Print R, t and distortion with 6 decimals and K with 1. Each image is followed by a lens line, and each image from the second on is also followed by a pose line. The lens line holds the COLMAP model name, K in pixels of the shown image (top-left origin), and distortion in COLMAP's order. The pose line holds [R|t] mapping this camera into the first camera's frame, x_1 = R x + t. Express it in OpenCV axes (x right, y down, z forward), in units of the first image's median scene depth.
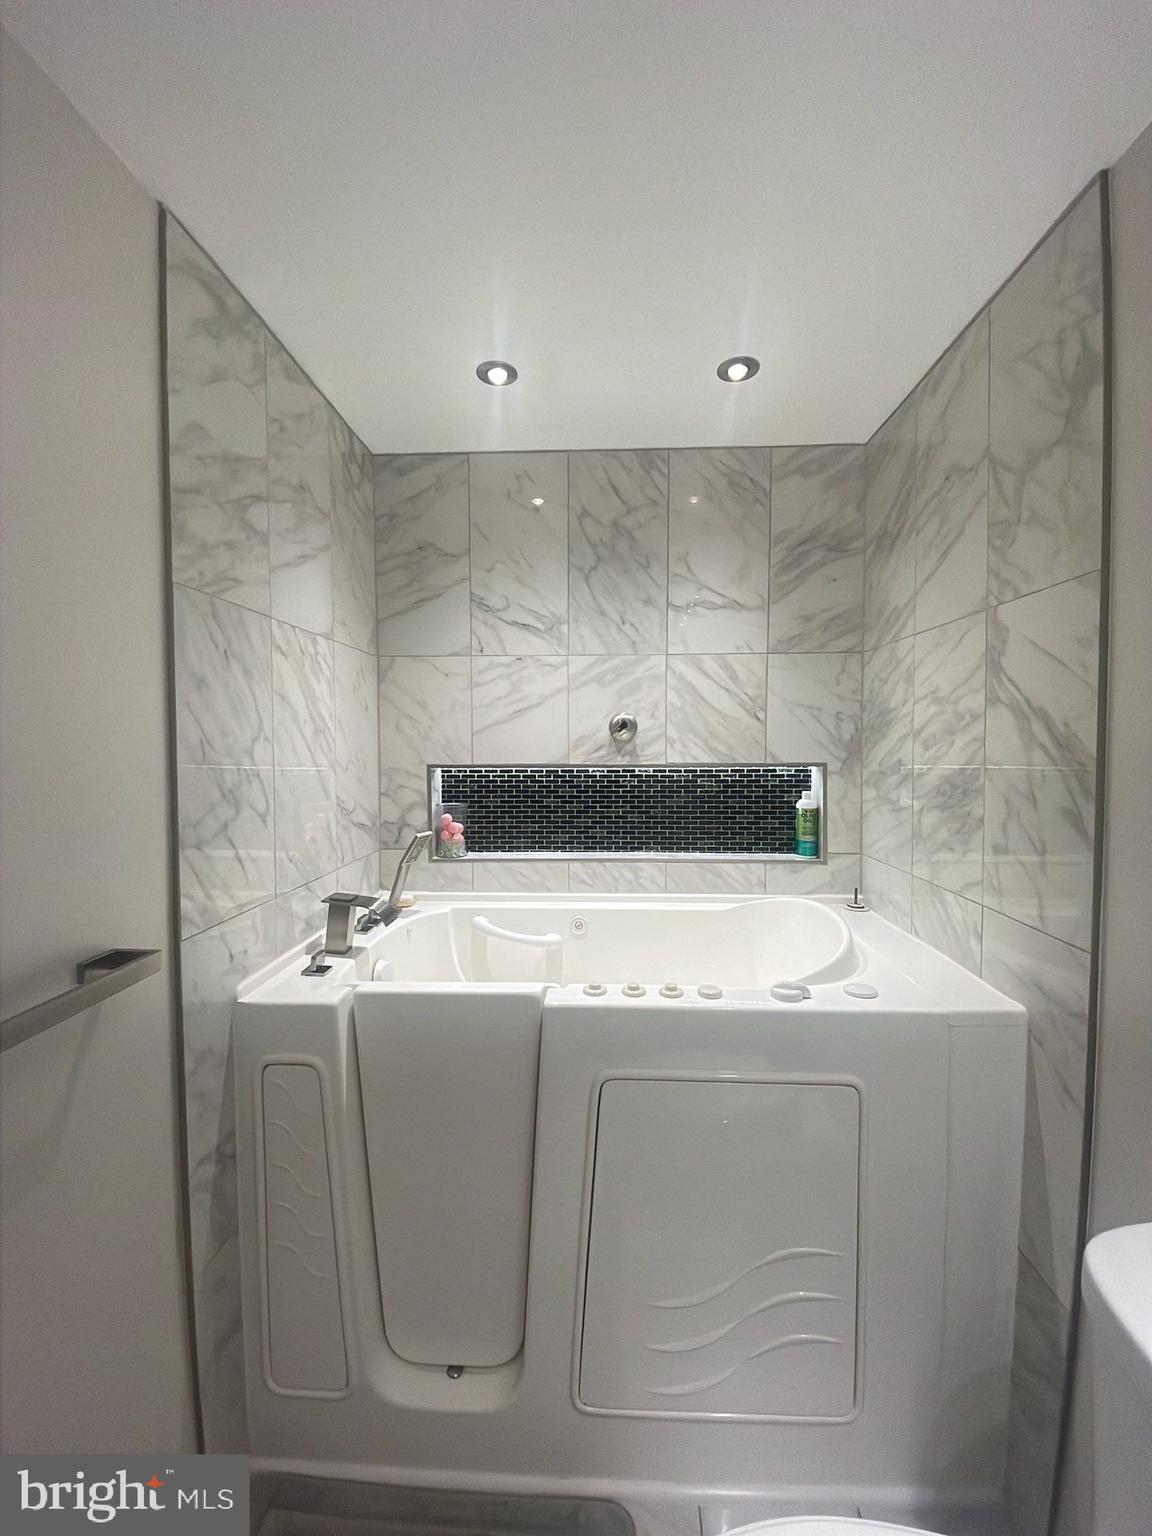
lens RADIAL K [[624.7, 0, 581.9], [0, 624.7, 770.7], [0, 0, 1]] dist [0.041141, -0.036423]
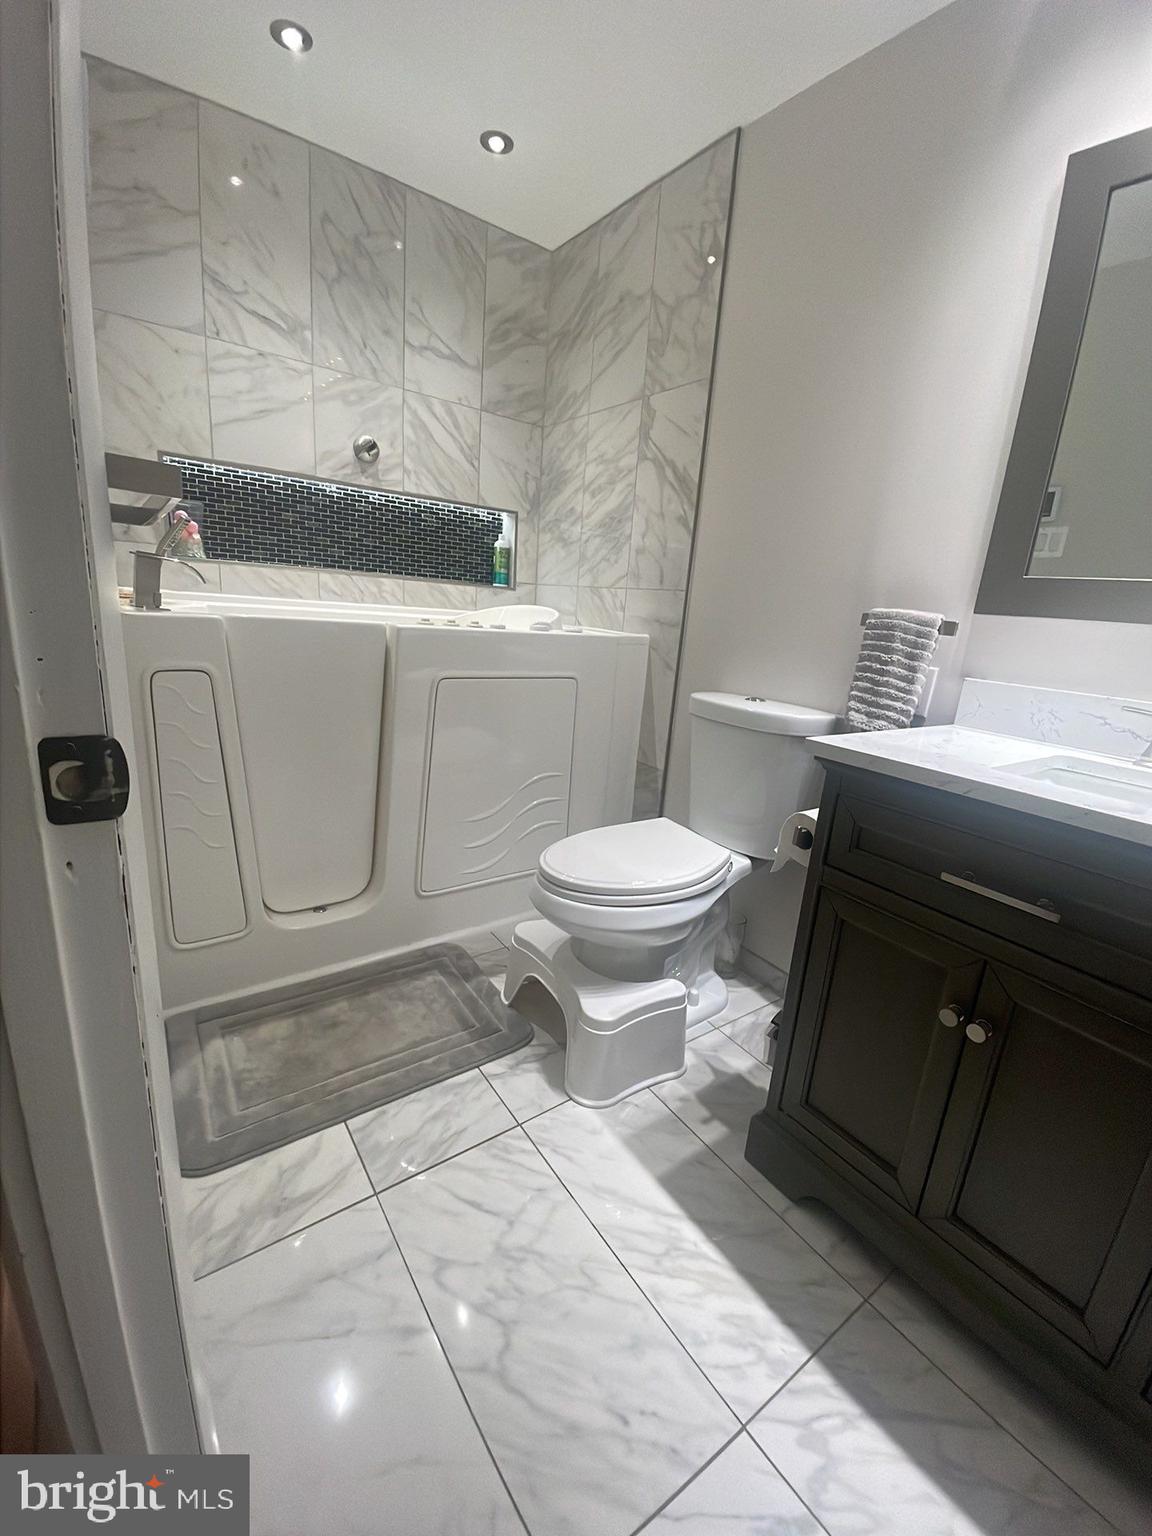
lens RADIAL K [[620.4, 0, 583.9], [0, 620.4, 771.3], [0, 0, 1]] dist [0.011742, -0.018100]
pose [[0.776792, -0.101770, 0.621480, -0.391251], [-0.052234, 0.973044, 0.224628, 0.225548], [-0.627587, -0.206952, 0.750537, -0.211698]]
